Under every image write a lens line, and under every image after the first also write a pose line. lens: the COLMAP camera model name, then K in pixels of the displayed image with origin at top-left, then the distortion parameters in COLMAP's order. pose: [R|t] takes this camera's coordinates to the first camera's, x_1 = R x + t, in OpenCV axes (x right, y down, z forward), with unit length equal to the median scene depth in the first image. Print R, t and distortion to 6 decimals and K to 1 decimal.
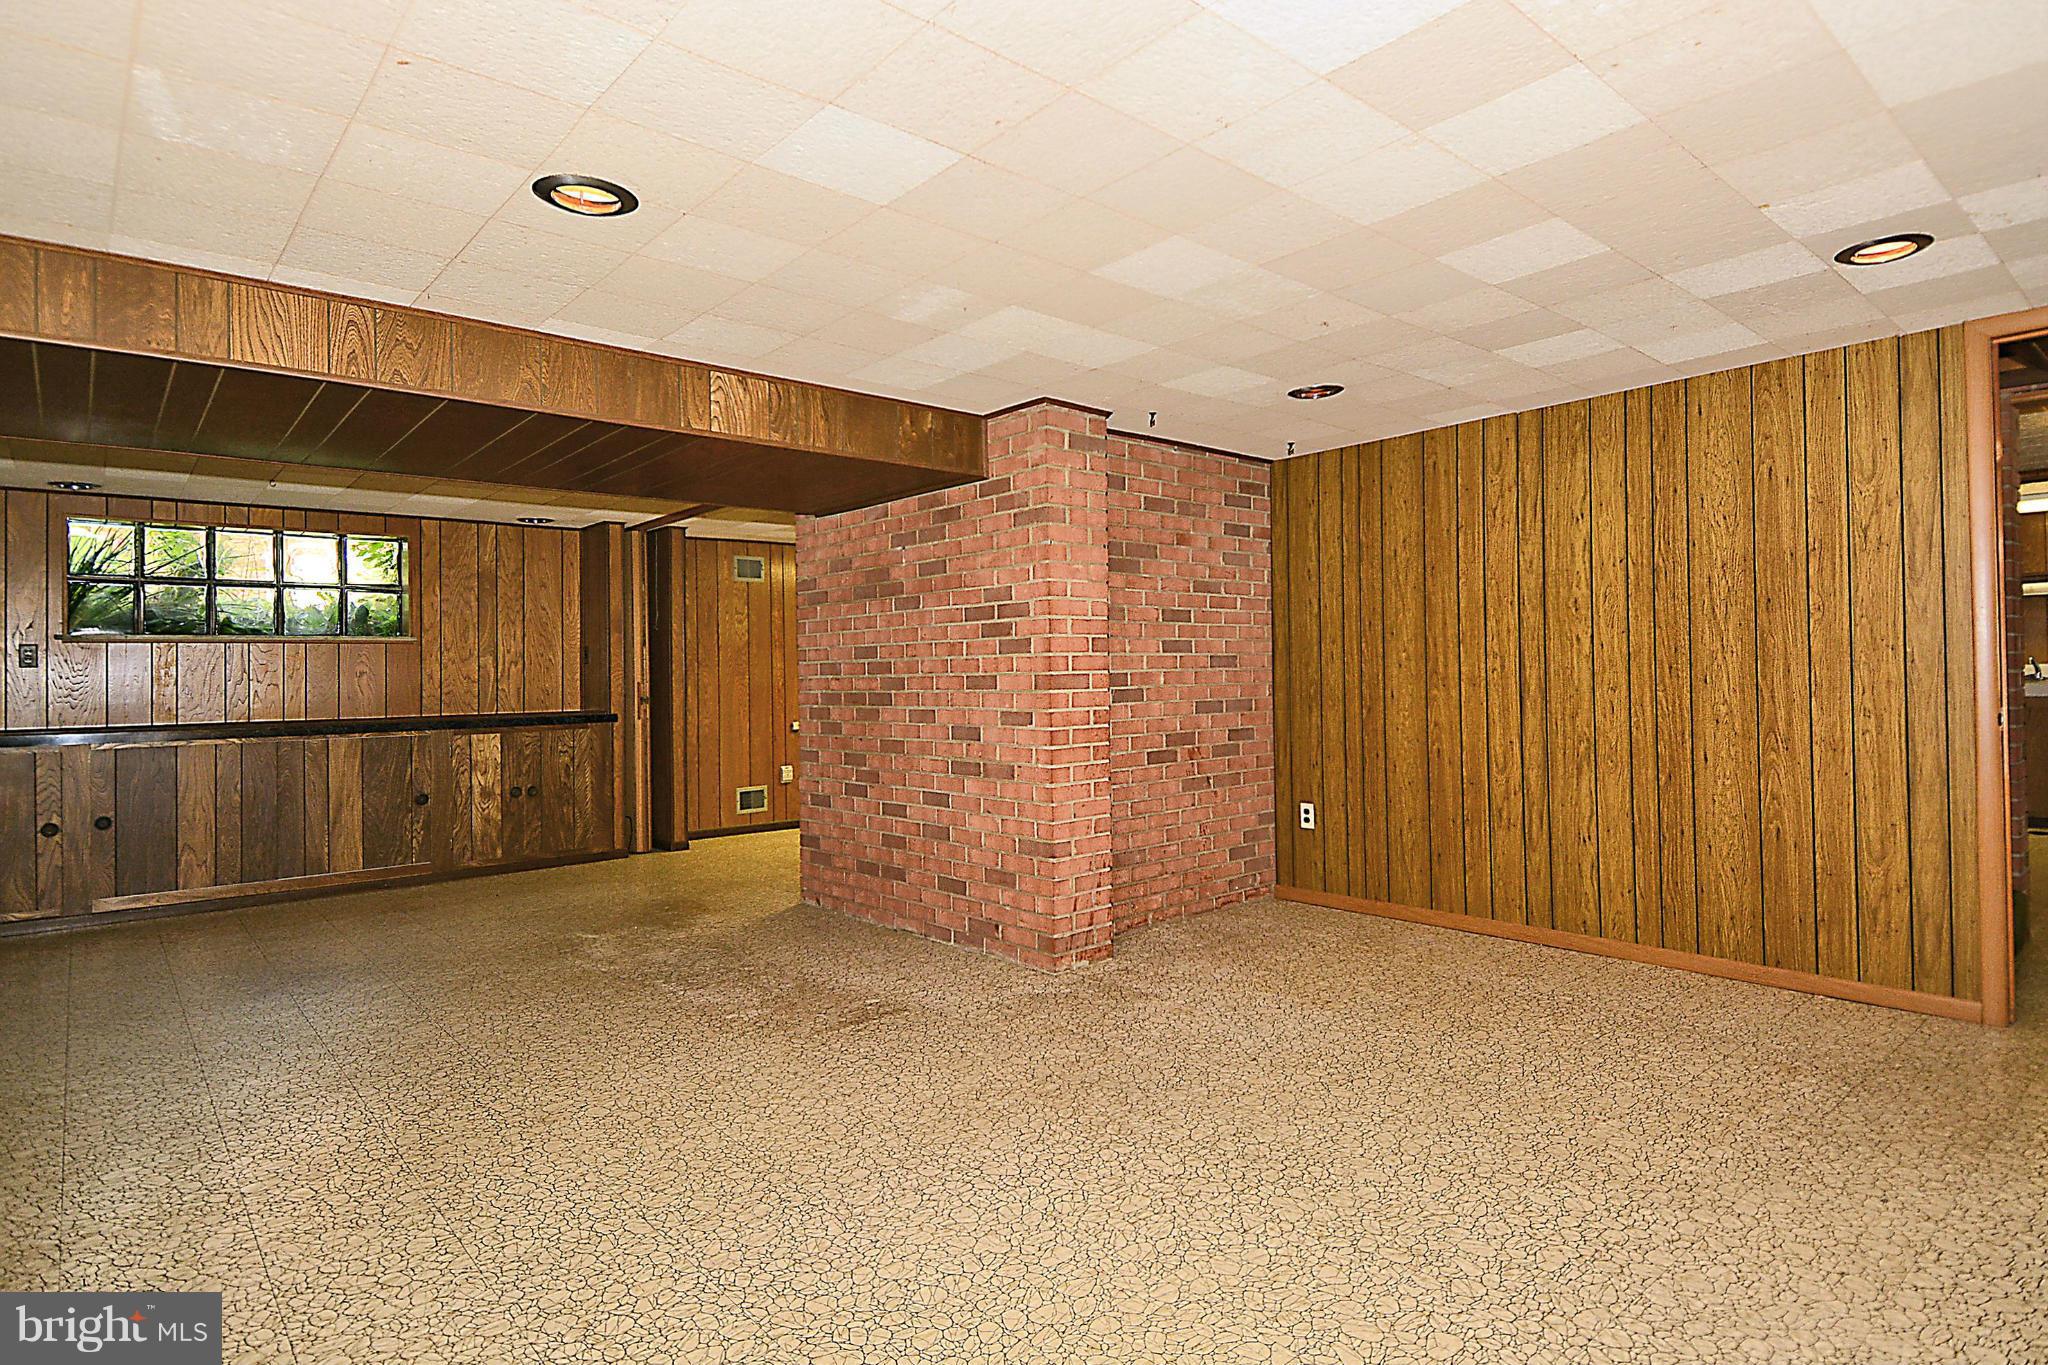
lens RADIAL K [[1092.9, 0, 1025.9], [0, 1092.9, 643.7], [0, 0, 1]] dist [0.083053, -0.066748]
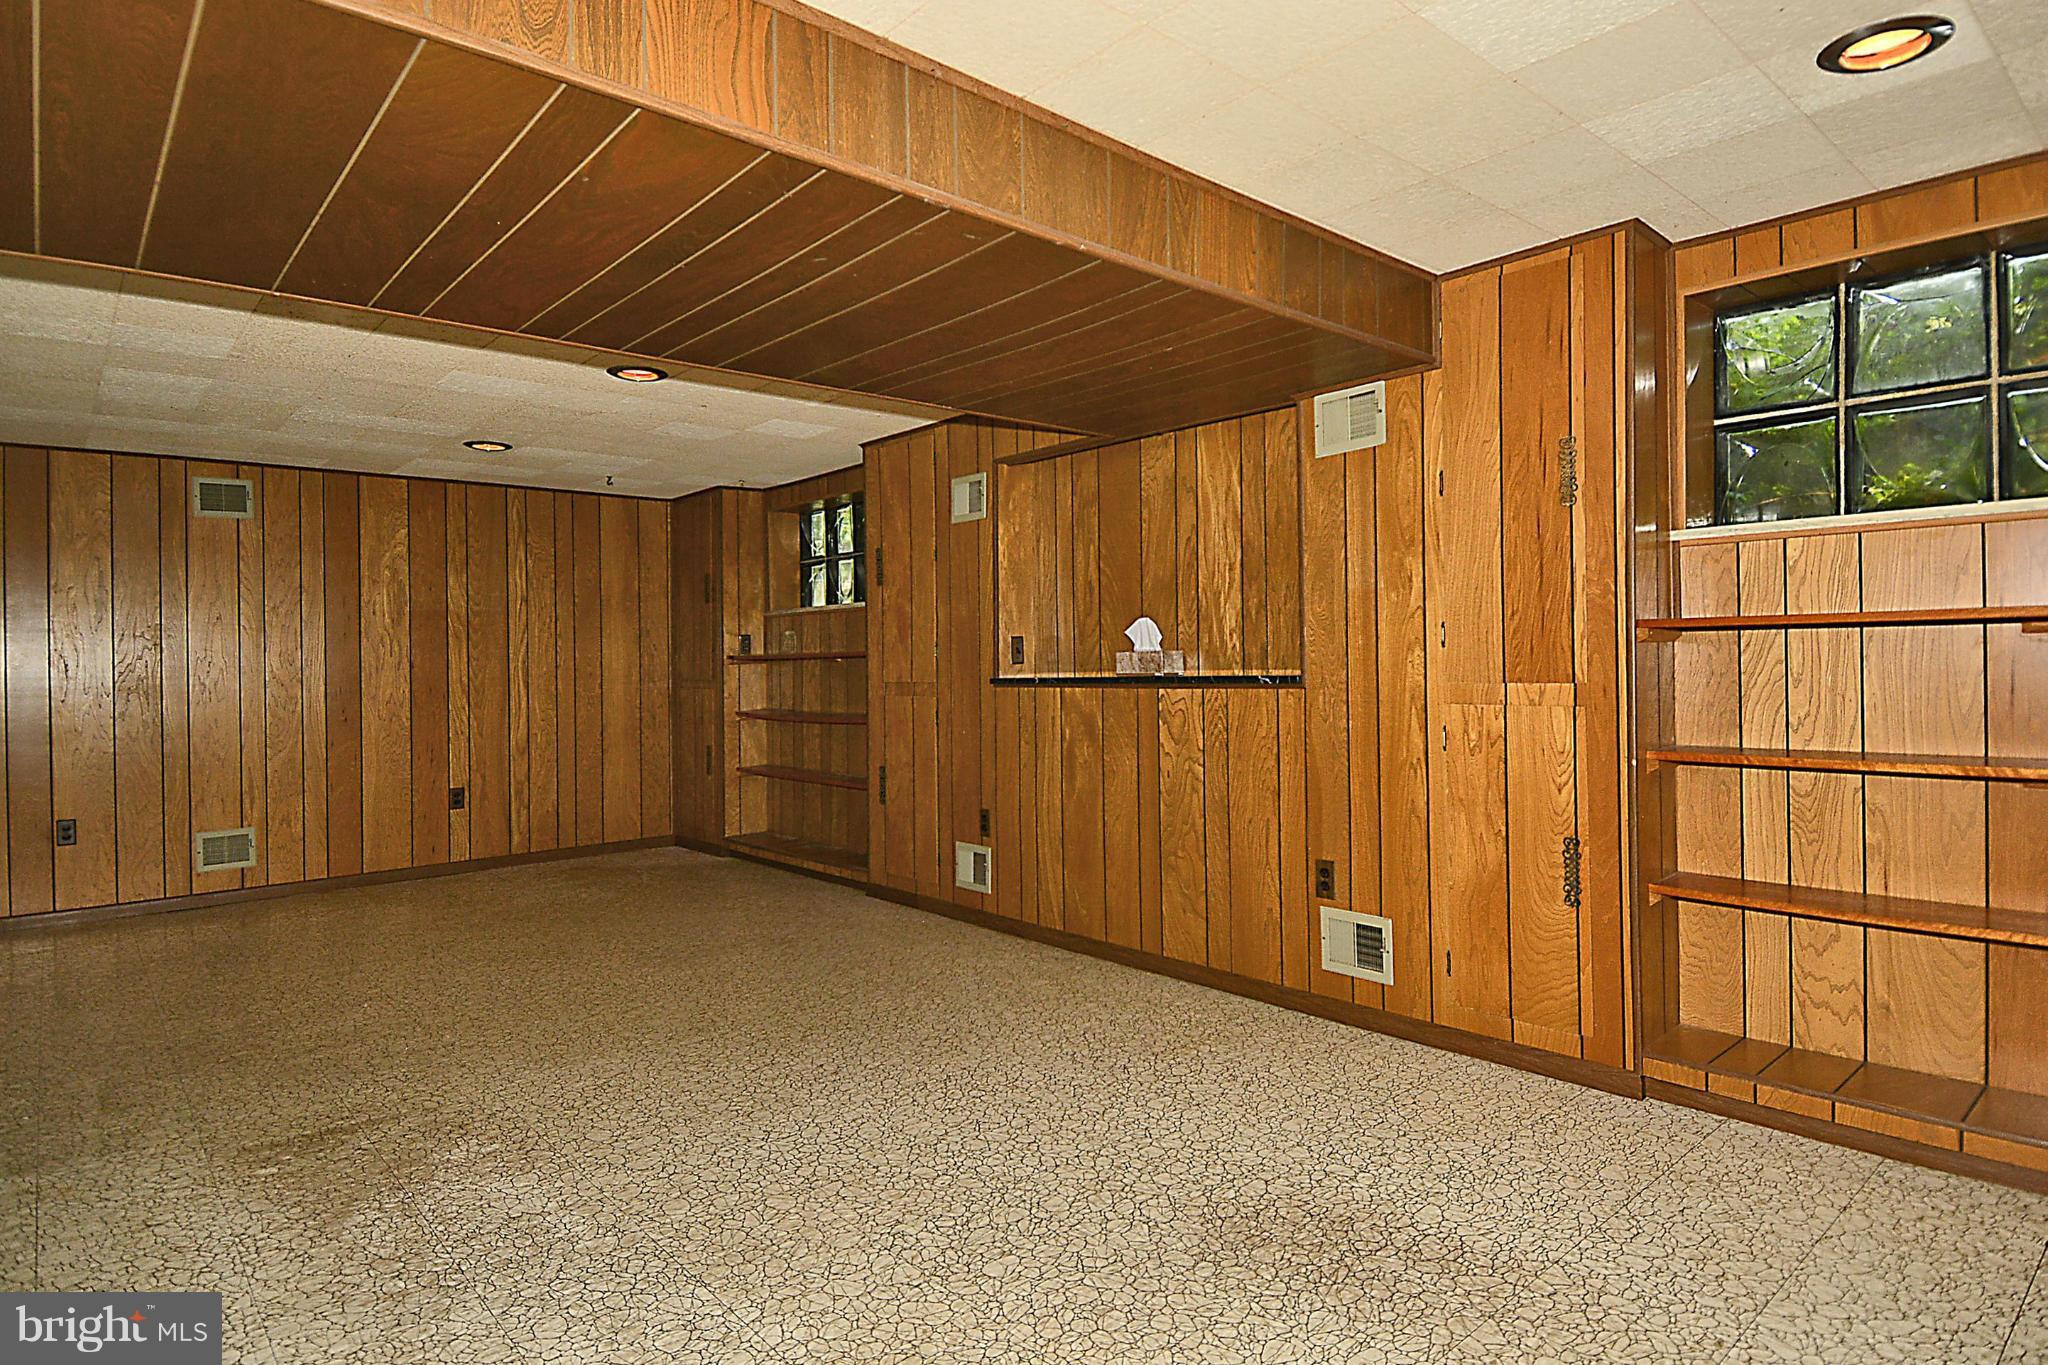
lens RADIAL K [[1092.9, 0, 1025.9], [0, 1092.9, 643.7], [0, 0, 1]] dist [0.083053, -0.066748]
pose [[-0.998758, 0.043440, -0.024393, -0.648018], [0.044277, 0.998409, -0.034903, 0.058463], [0.022838, -0.035939, -0.999093, 1.860076]]
